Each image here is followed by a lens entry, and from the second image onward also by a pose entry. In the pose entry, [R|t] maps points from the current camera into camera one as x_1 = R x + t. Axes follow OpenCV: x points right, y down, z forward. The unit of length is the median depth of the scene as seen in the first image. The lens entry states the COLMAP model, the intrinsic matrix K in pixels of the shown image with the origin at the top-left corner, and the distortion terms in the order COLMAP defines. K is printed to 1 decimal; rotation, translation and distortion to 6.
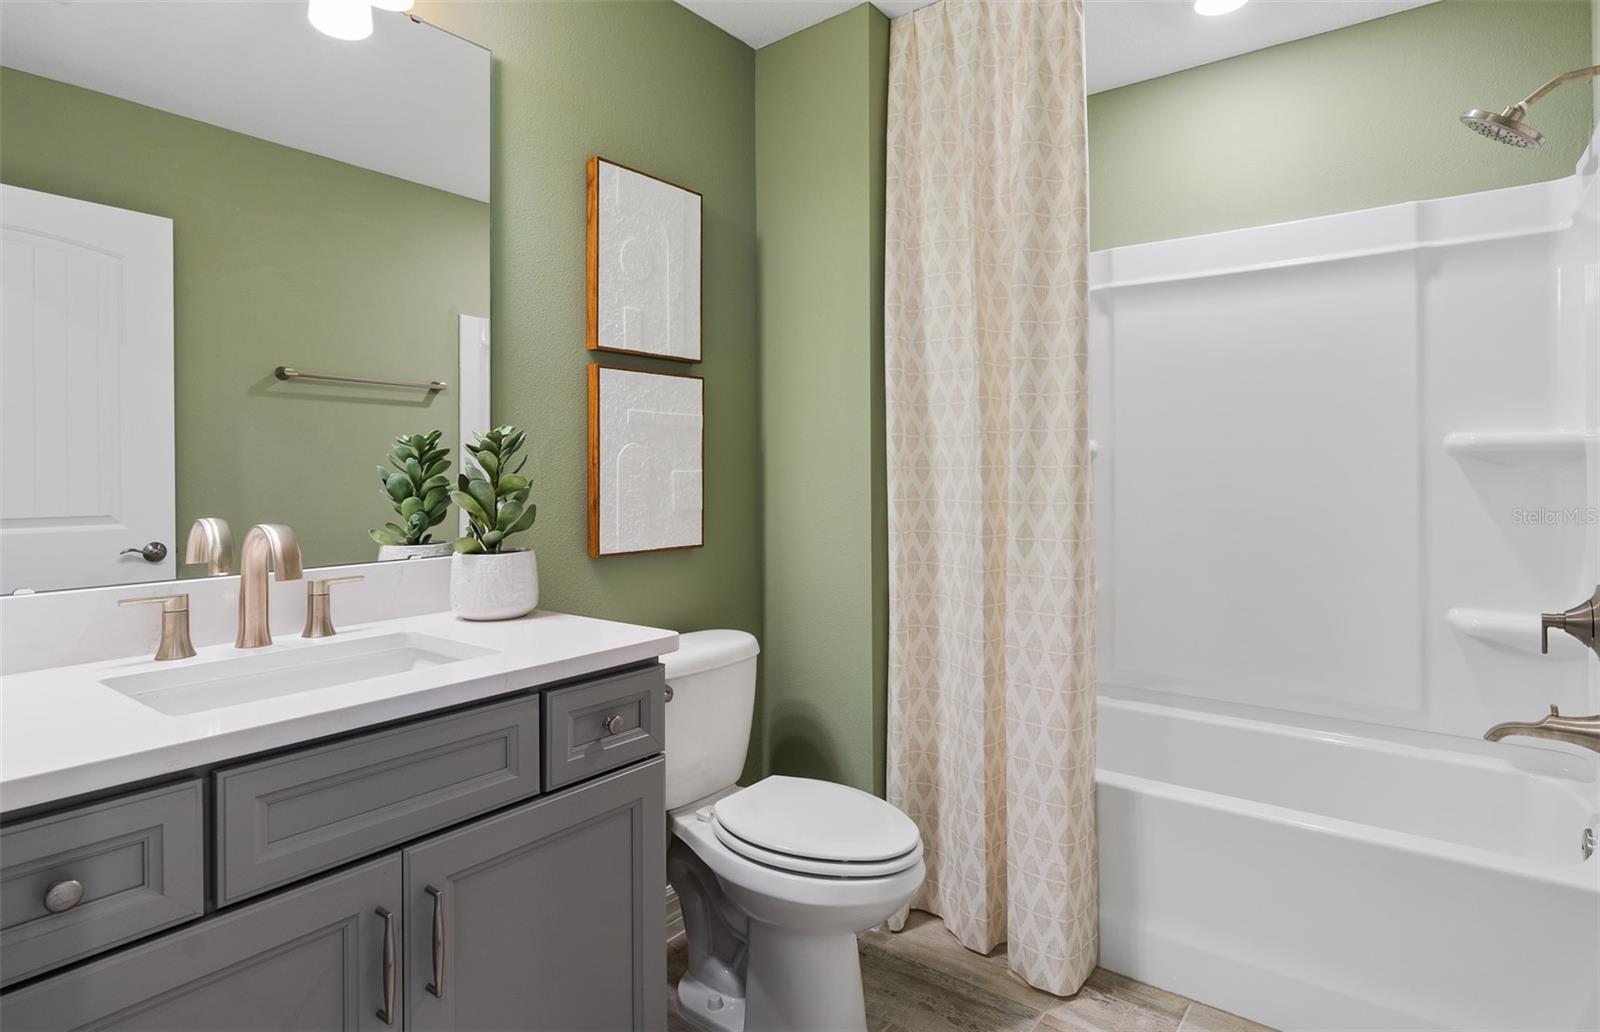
lens RADIAL K [[849.4, 0, 797.9], [0, 849.4, 476.3], [0, 0, 1]] dist [-0.000491, 0.004454]
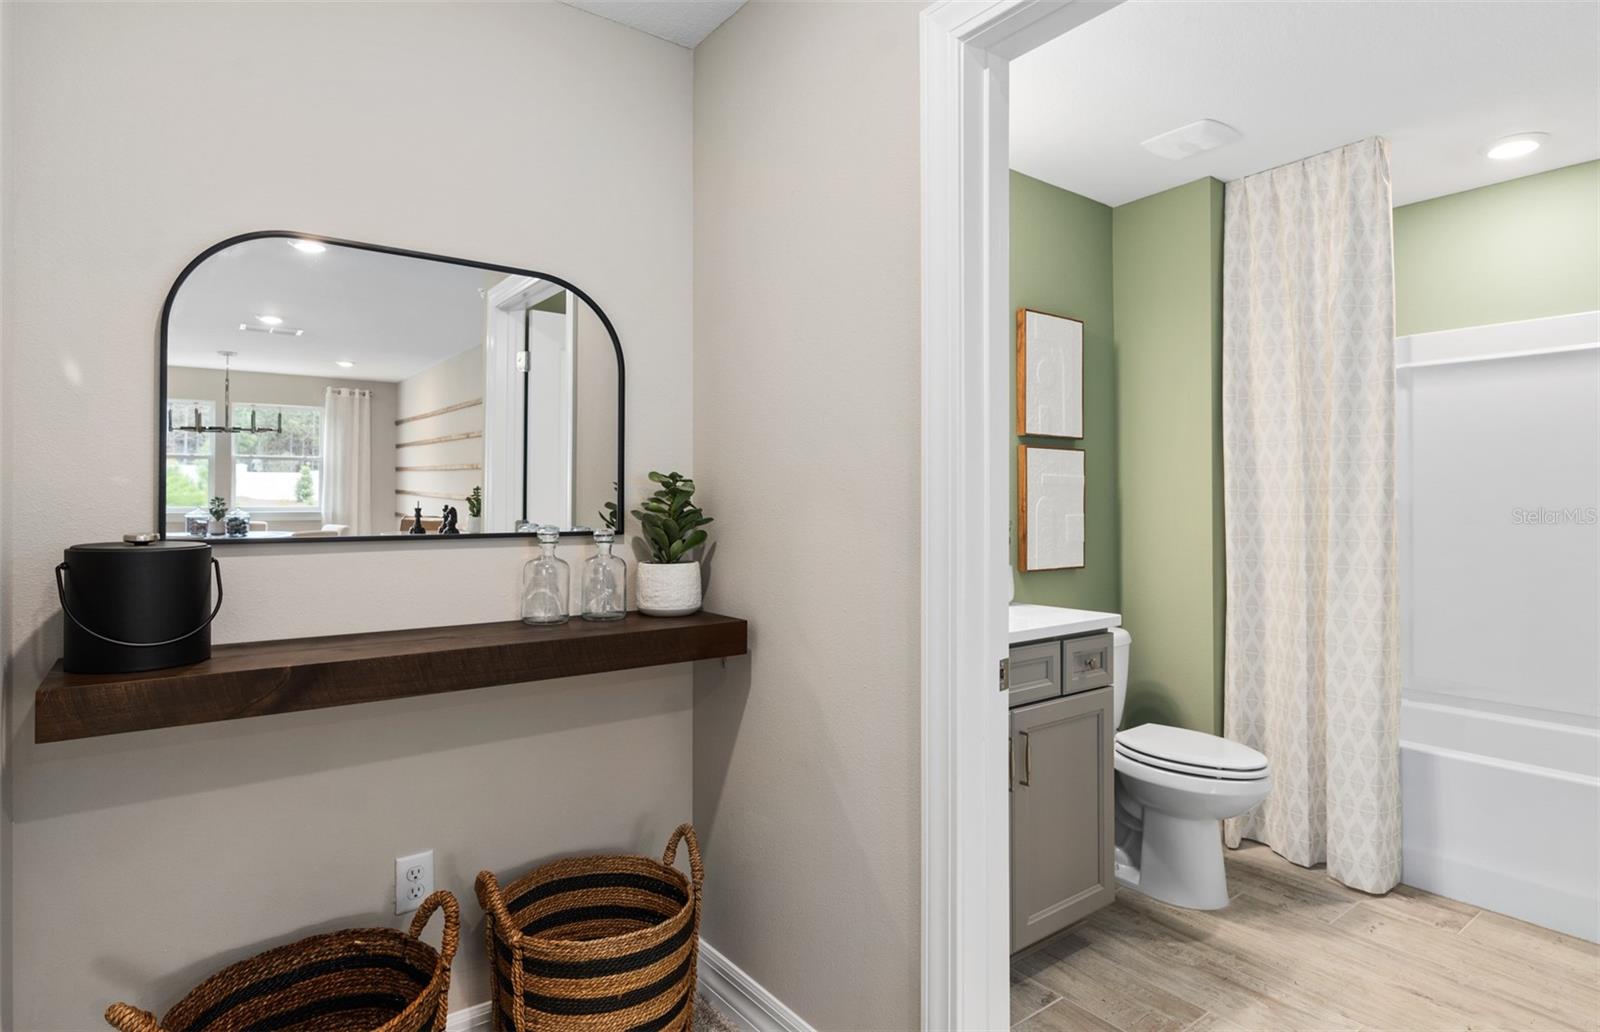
lens RADIAL K [[849.4, 0, 801.4], [0, 849.4, 504.8], [0, 0, 1]] dist [-0.000491, 0.004454]
pose [[0.967850, 0.003806, -0.251500, -0.226772], [-0.005299, 0.999972, -0.005260, -0.014448], [0.251473, 0.006424, 0.967843, -0.538902]]
